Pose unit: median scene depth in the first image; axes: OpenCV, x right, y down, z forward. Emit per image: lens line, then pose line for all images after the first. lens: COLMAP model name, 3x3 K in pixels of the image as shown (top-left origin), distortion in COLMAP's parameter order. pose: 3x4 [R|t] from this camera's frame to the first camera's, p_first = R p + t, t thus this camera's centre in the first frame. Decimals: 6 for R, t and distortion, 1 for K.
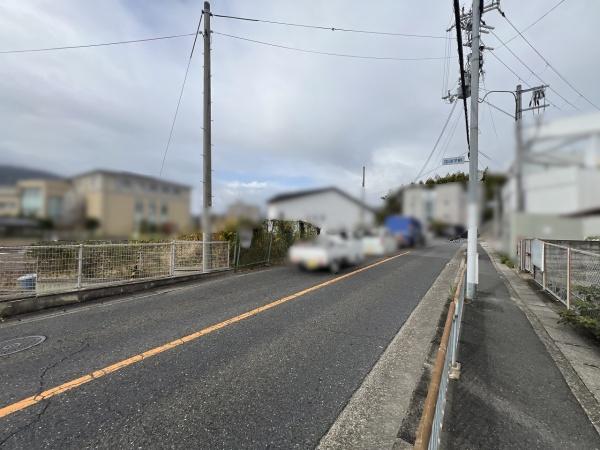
lens RADIAL K [[240.4, 0, 300.1], [0, 240.4, 226.6], [0, 0, 1]] dist [-0.000492, -0.000447]
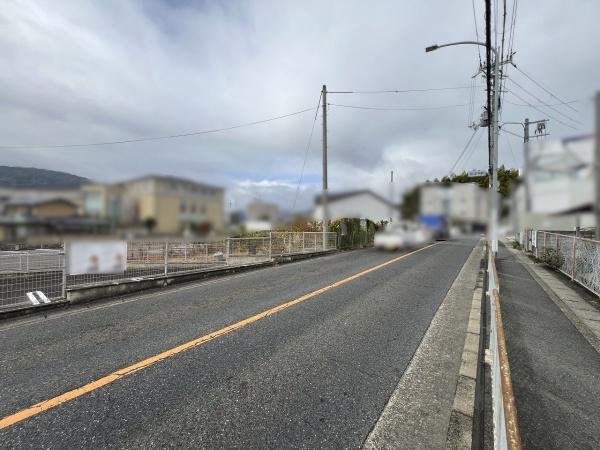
lens RADIAL K [[240.4, 0, 300.1], [0, 240.4, 226.6], [0, 0, 1]] dist [-0.000492, -0.000447]
pose [[0.999145, -0.007309, -0.040703, -0.143415], [0.007634, 0.999940, 0.007831, 0.002772], [0.040643, -0.008135, 0.999141, -0.185806]]
